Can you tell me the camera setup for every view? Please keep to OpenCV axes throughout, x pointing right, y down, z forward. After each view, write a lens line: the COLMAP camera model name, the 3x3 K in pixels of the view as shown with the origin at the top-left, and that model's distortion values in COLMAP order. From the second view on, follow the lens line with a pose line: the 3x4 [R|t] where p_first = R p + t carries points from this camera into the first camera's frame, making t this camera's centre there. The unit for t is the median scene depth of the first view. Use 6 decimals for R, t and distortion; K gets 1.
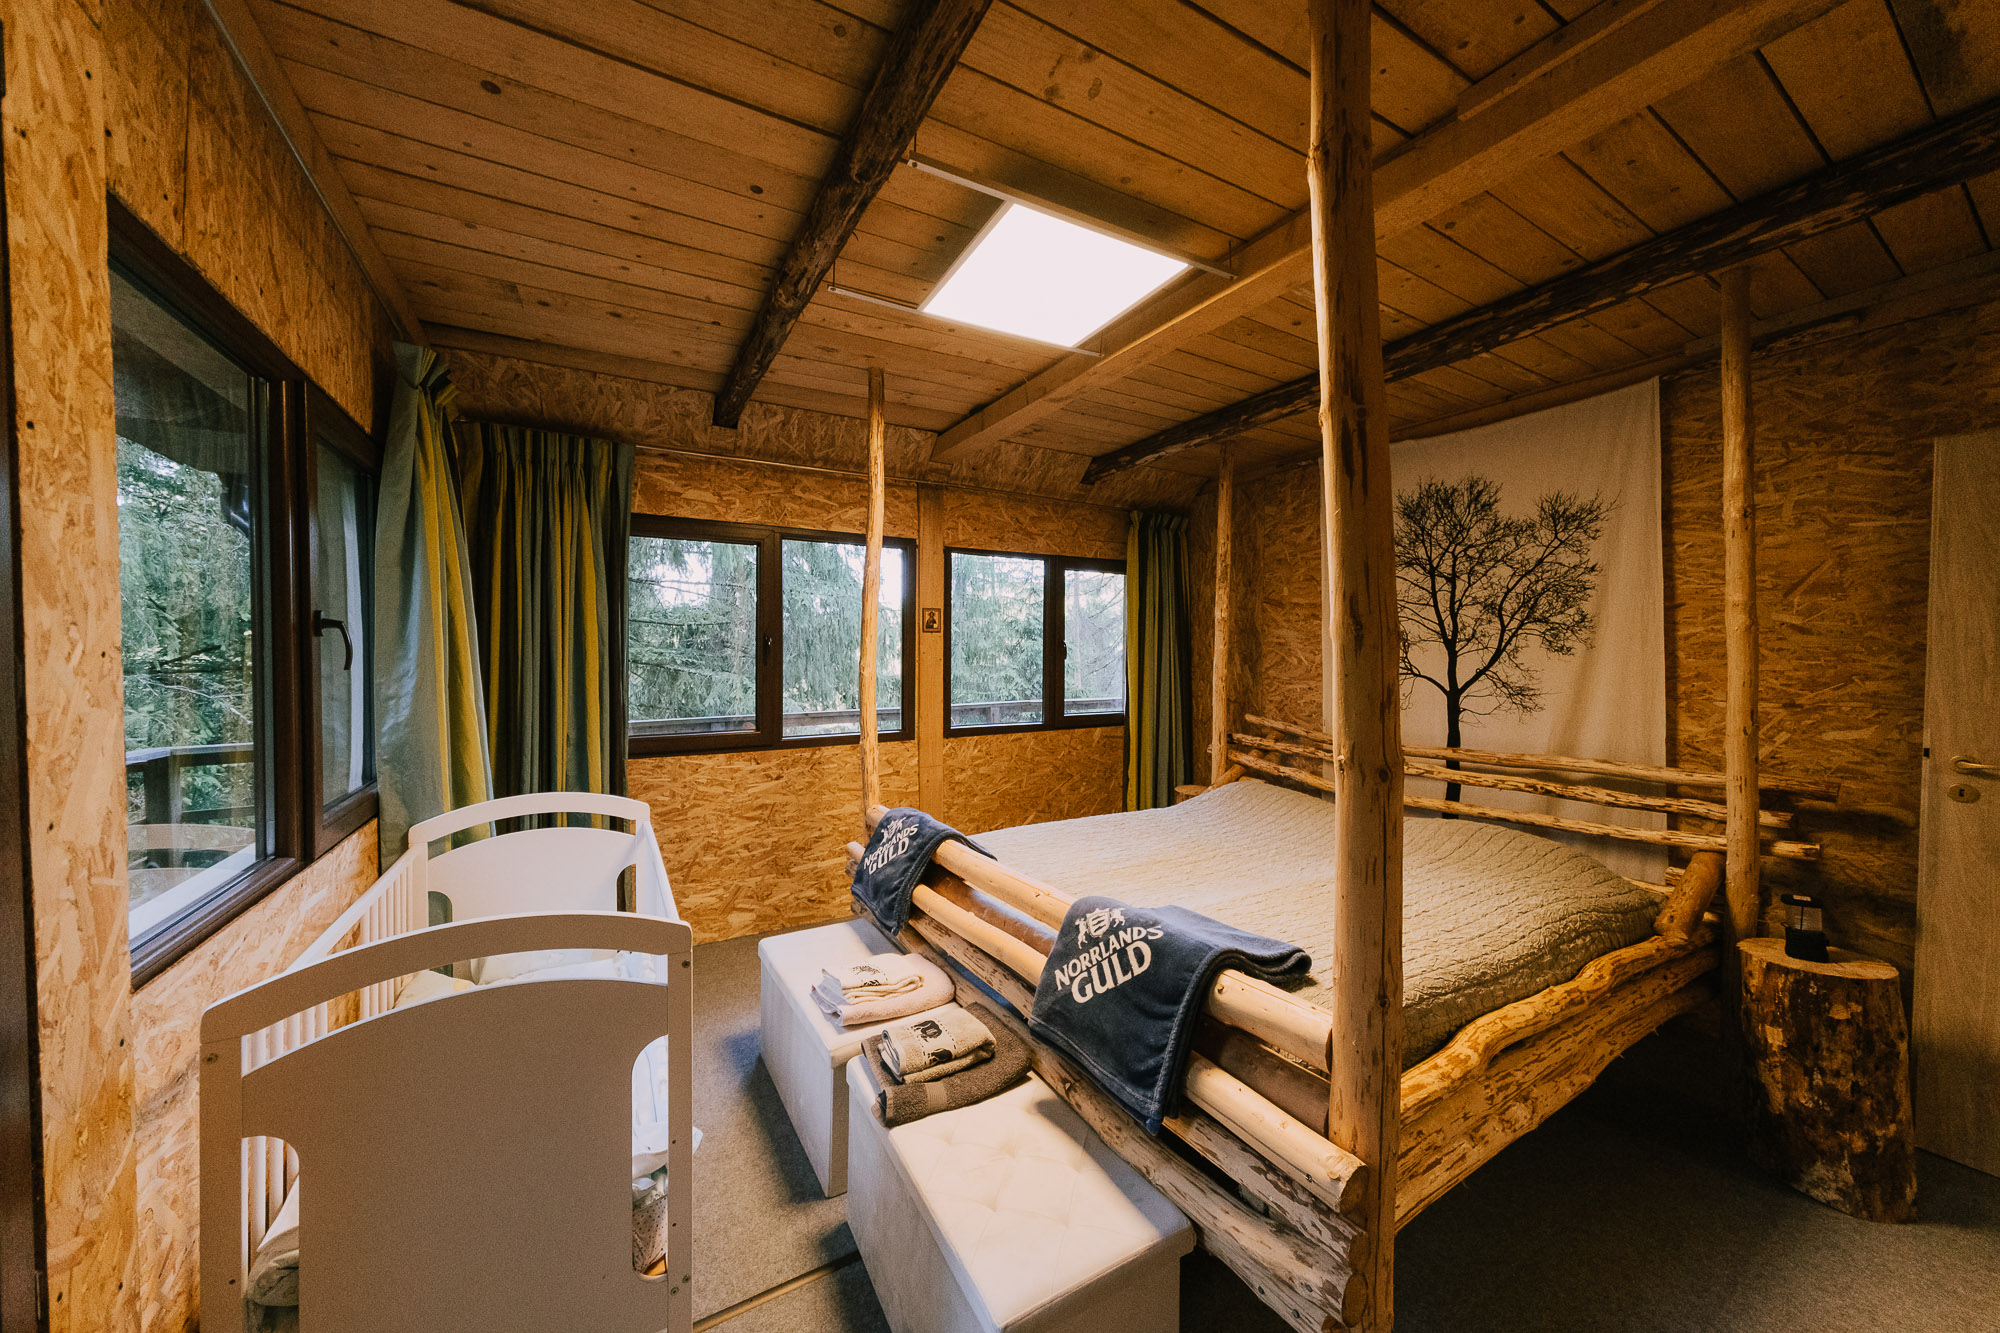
lens RADIAL K [[674.8, 0, 984.6], [0, 674.8, 663.4], [0, 0, 1]] dist [0.002037, -0.000247]
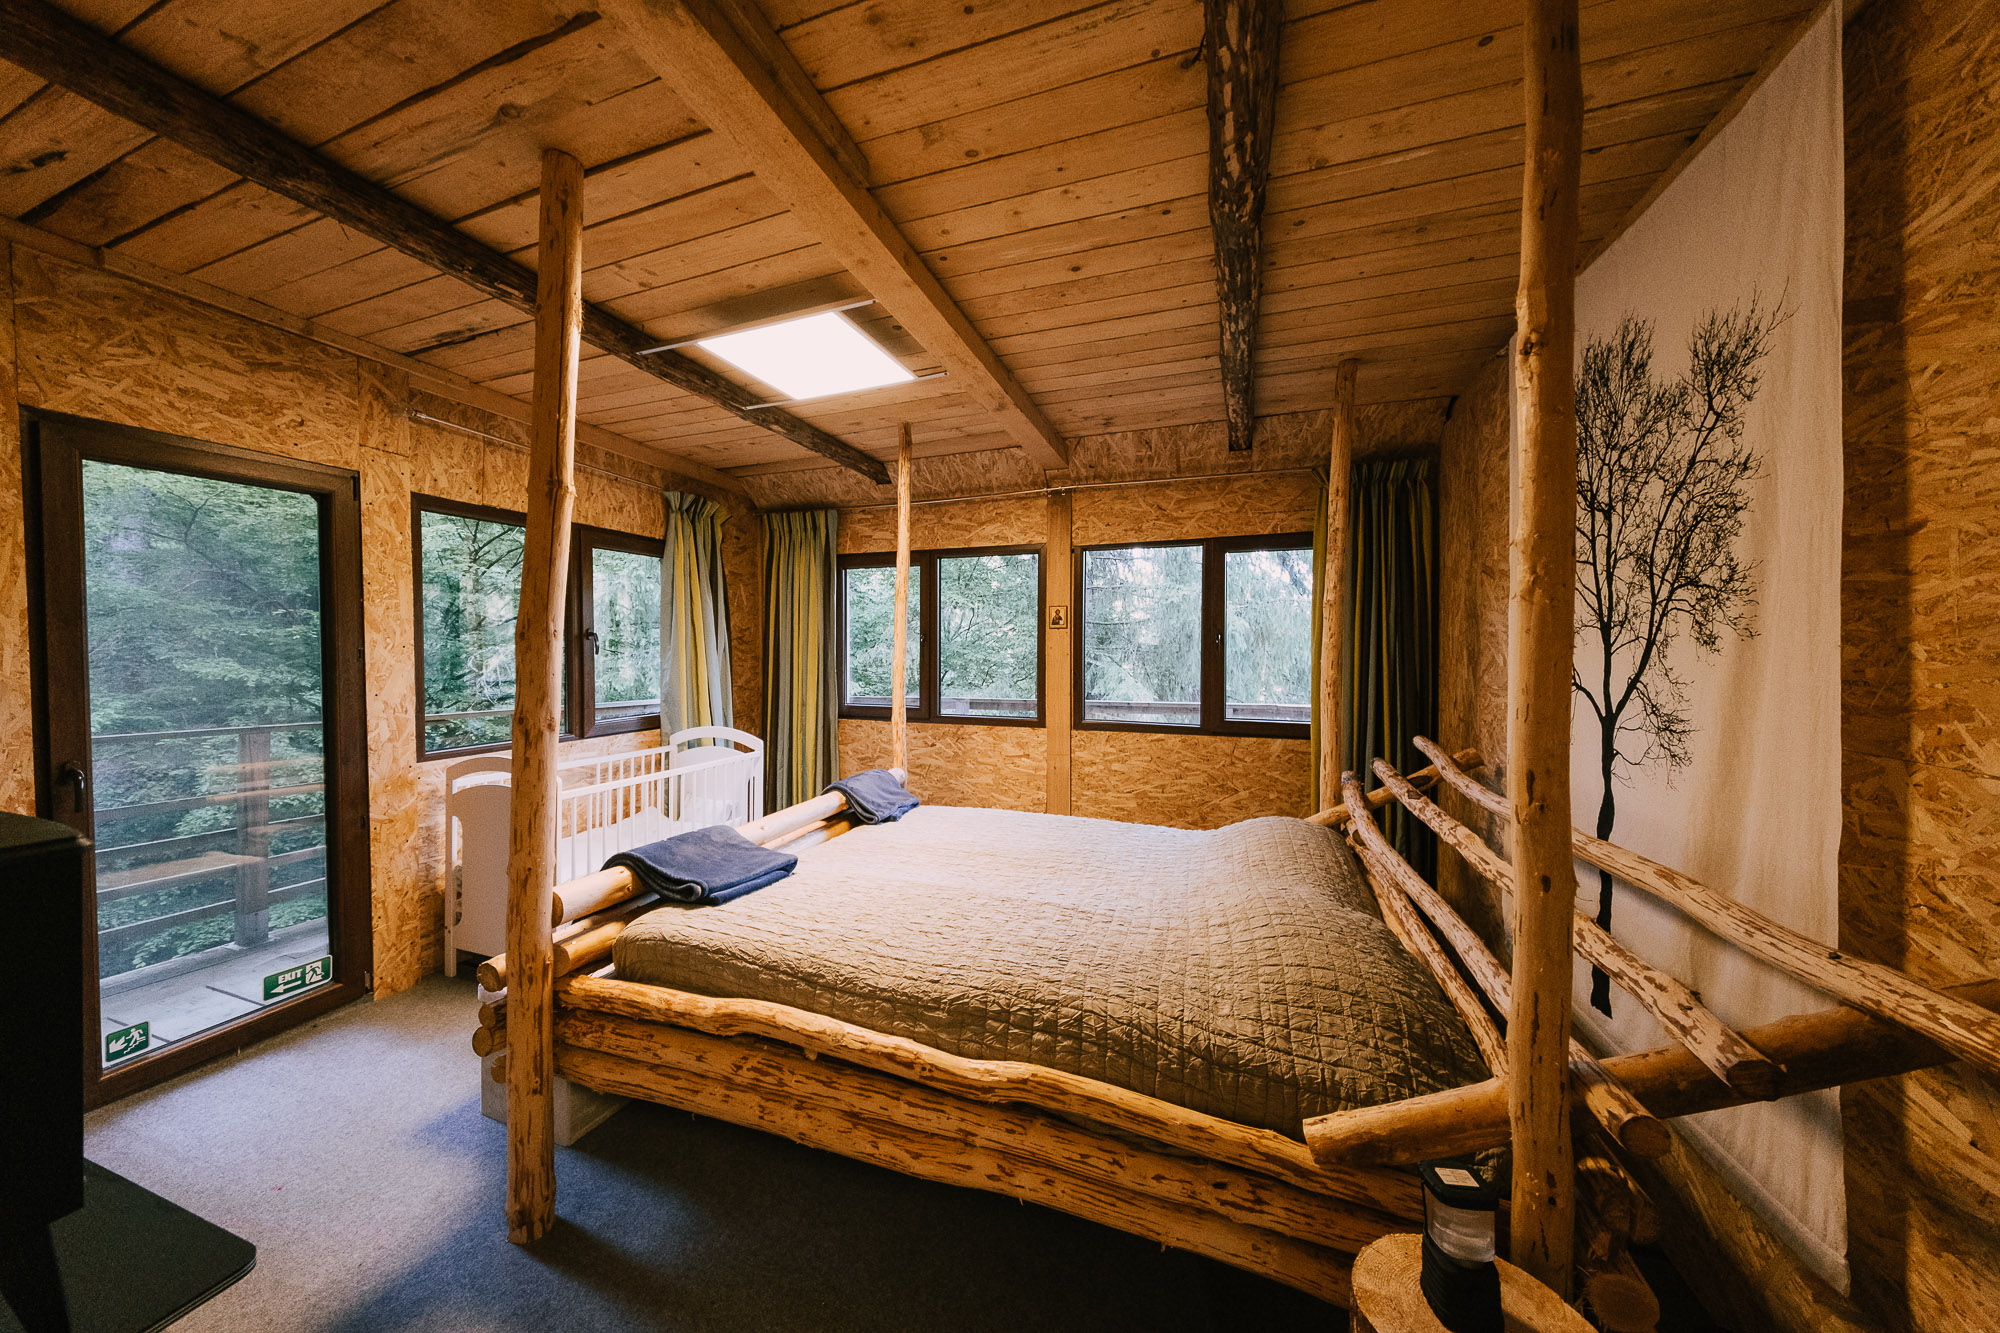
lens RADIAL K [[674.8, 0, 981.3], [0, 674.8, 653.7], [0, 0, 1]] dist [0.002037, -0.000247]
pose [[0.647052, 0.007214, -0.762412, 0.736076], [-0.013997, 0.999899, -0.002418, -0.002249], [0.762317, 0.012236, 0.647088, 0.245608]]
